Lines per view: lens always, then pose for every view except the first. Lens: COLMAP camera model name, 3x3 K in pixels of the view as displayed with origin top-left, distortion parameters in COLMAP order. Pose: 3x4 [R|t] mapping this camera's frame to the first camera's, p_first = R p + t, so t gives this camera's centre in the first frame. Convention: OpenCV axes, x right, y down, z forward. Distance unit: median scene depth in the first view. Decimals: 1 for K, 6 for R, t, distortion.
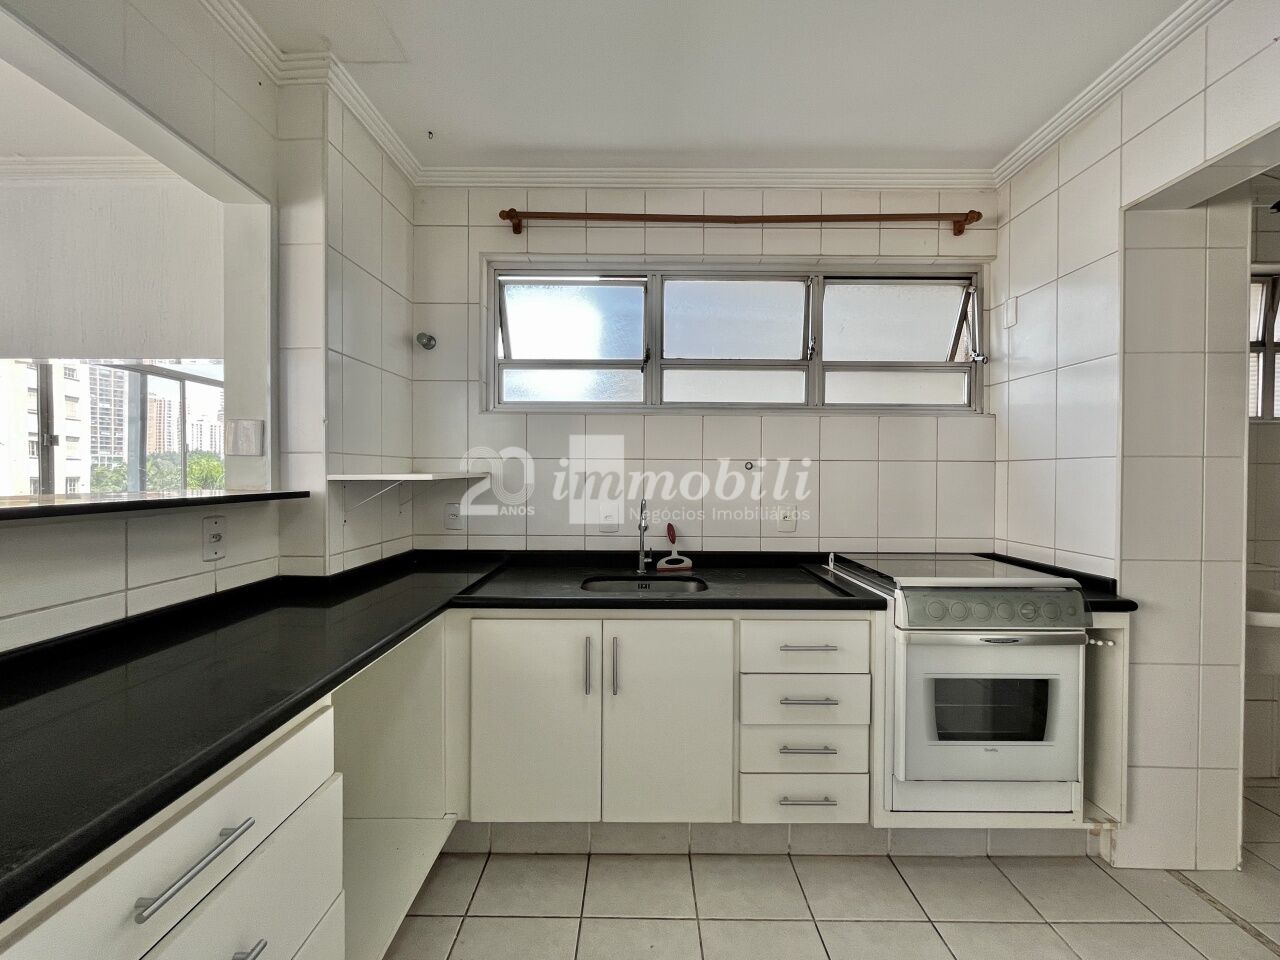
lens RADIAL K [[525.5, 0, 645.3], [0, 525.5, 481.7], [0, 0, 1]] dist [-0.006433, 0.000740]
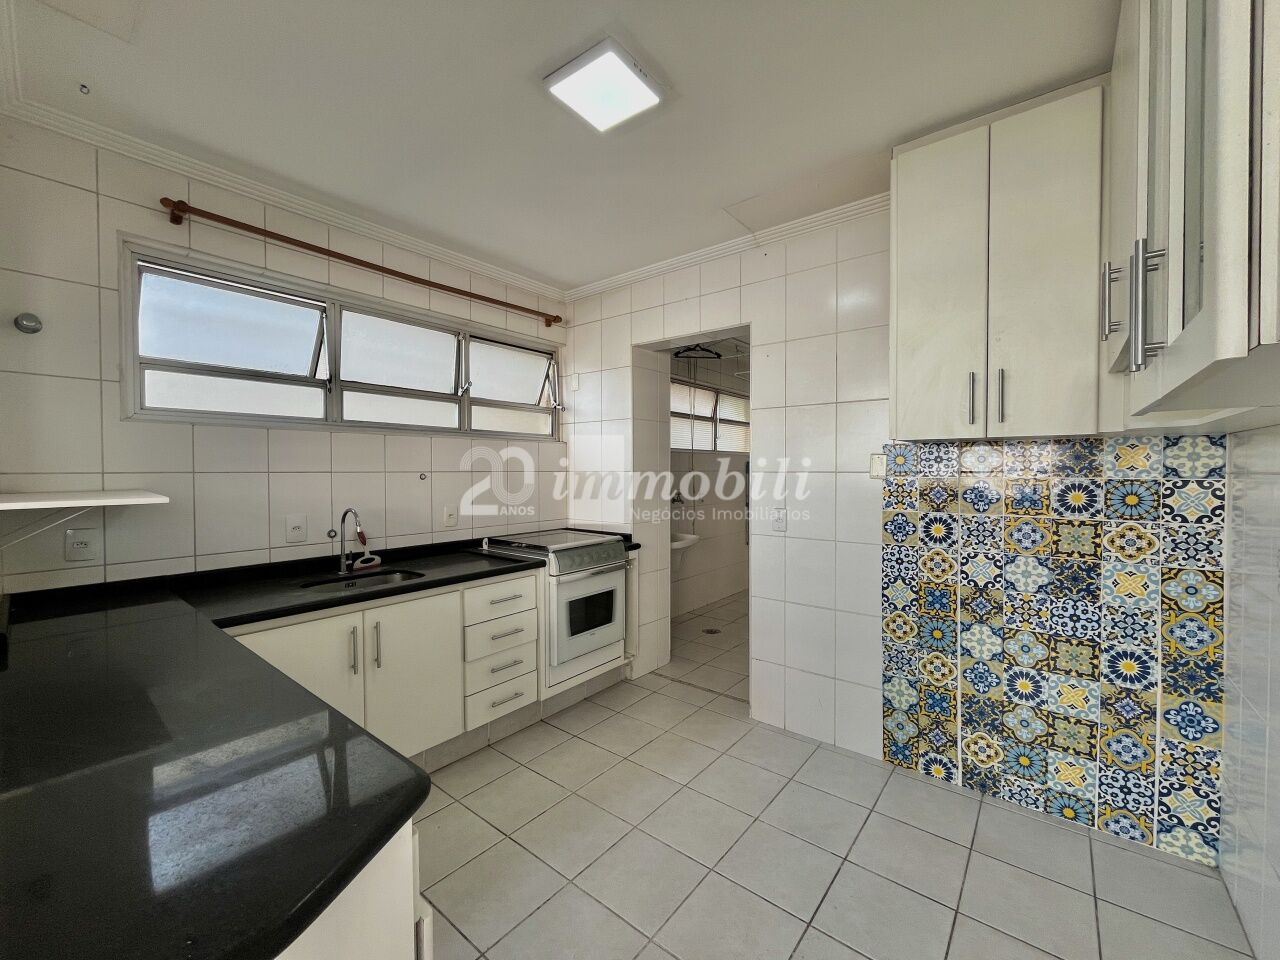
lens RADIAL K [[525.5, 0, 634.7], [0, 525.5, 476.4], [0, 0, 1]] dist [-0.006433, 0.000740]
pose [[0.625756, -0.018667, 0.779796, -0.490241], [0.011657, 0.999826, 0.014579, -0.045385], [-0.779932, -0.000033, 0.625865, -0.192130]]
